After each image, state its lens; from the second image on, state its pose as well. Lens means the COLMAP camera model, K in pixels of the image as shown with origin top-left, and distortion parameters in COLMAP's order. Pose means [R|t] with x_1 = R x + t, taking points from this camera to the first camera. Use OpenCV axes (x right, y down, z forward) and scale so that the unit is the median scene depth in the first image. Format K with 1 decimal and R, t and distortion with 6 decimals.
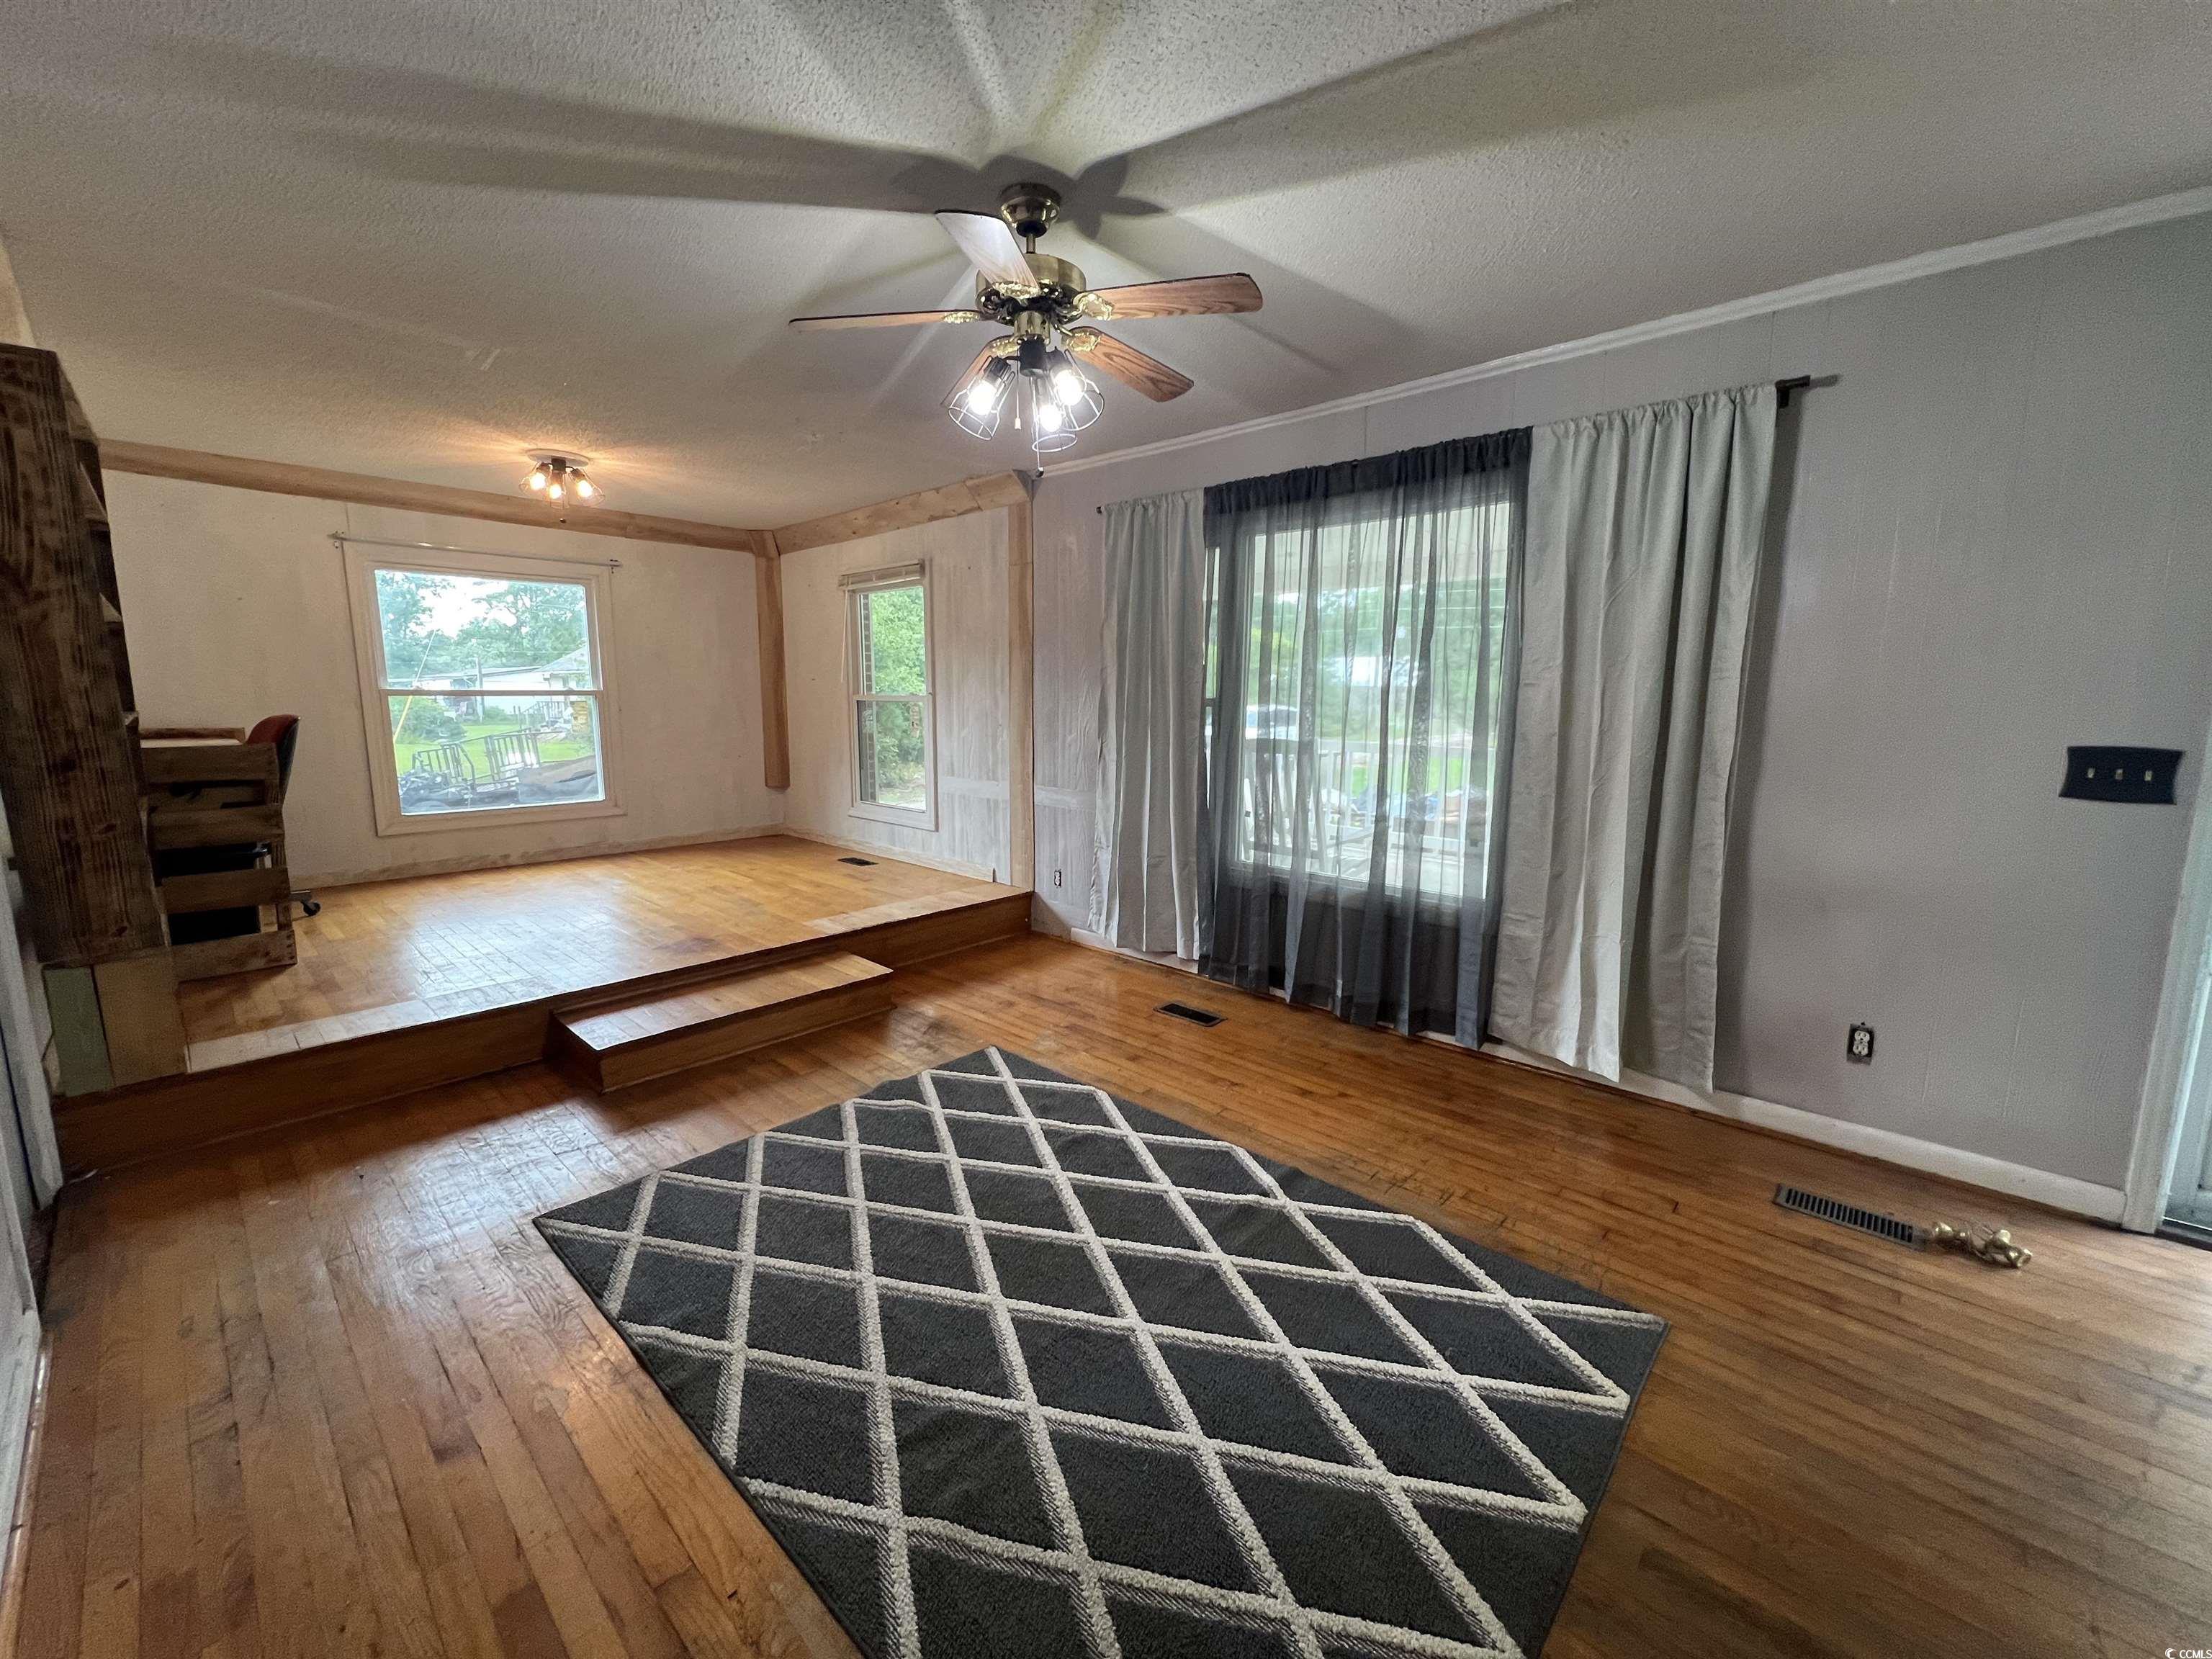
lens RADIAL K [[886.4, 0, 1101.7], [0, 886.4, 827.7], [0, 0, 1]] dist [-0.000650, -0.000238]
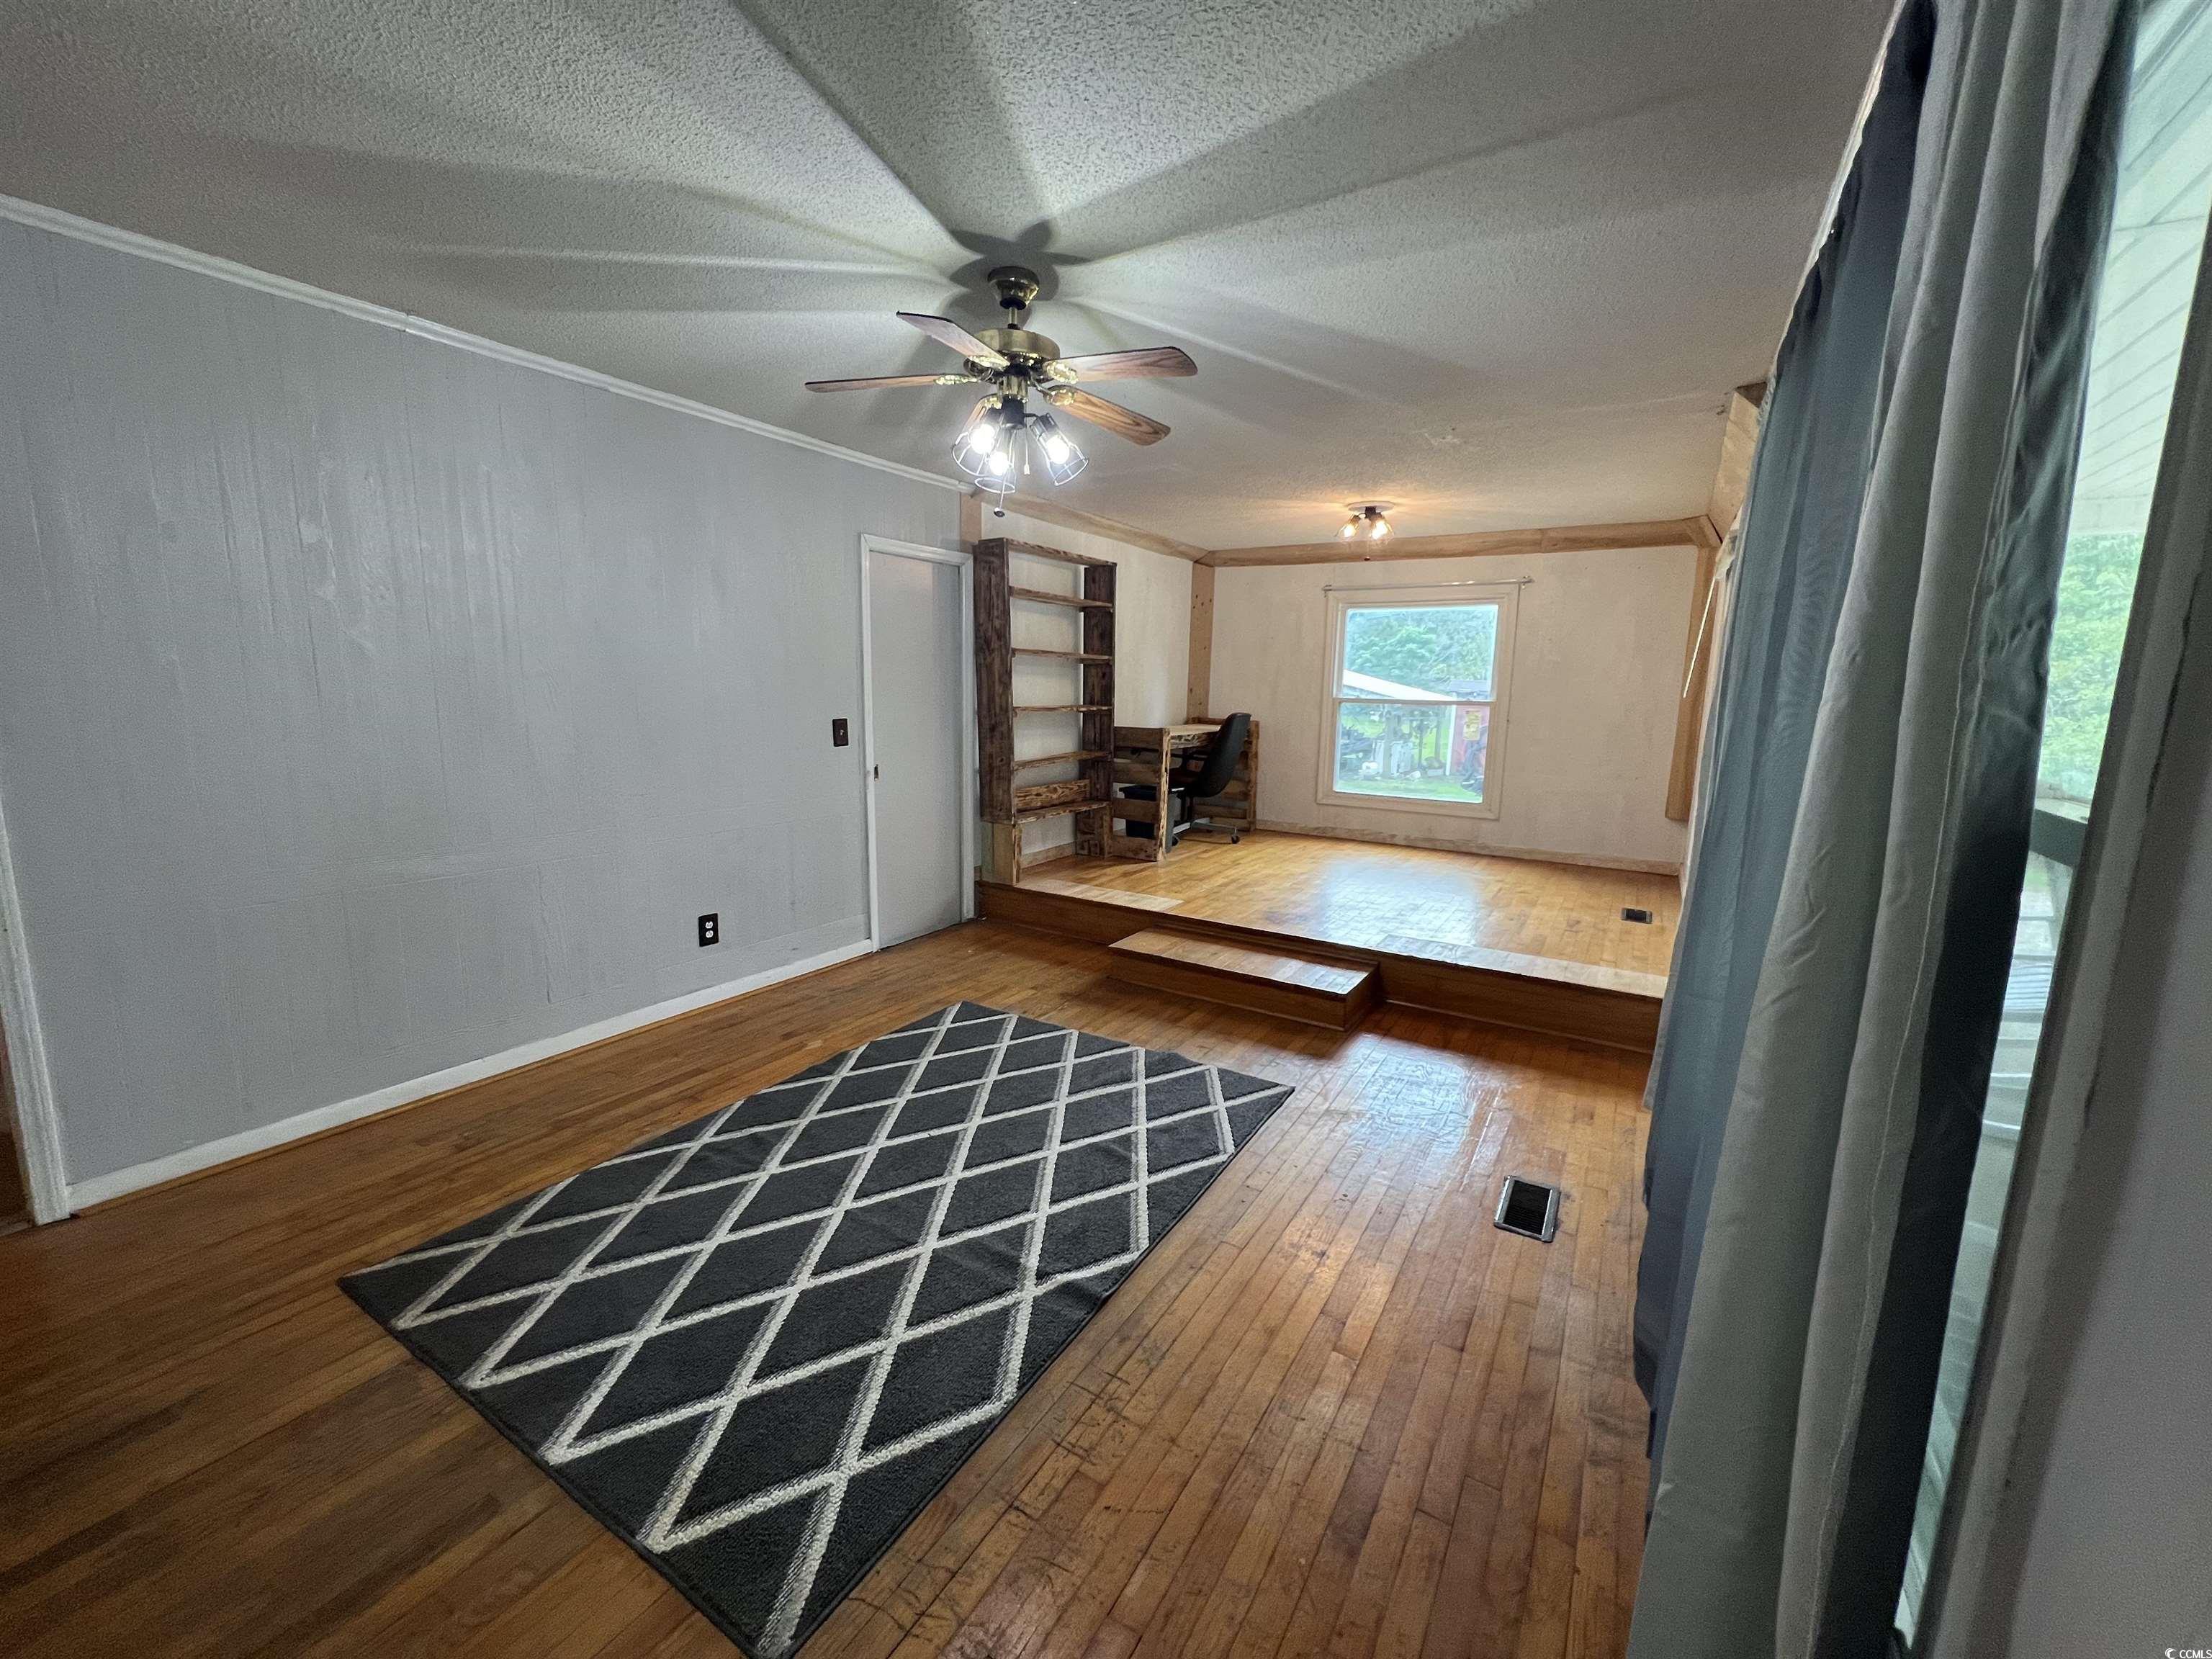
lens RADIAL K [[886.4, 0, 1098.5], [0, 886.4, 829.9], [0, 0, 1]] dist [-0.000650, -0.000238]
pose [[0.182731, 0.158687, -0.970272, 0.798062], [-0.167626, 0.977467, 0.128294, -0.117211], [0.968768, 0.139200, 0.205213, 0.659129]]
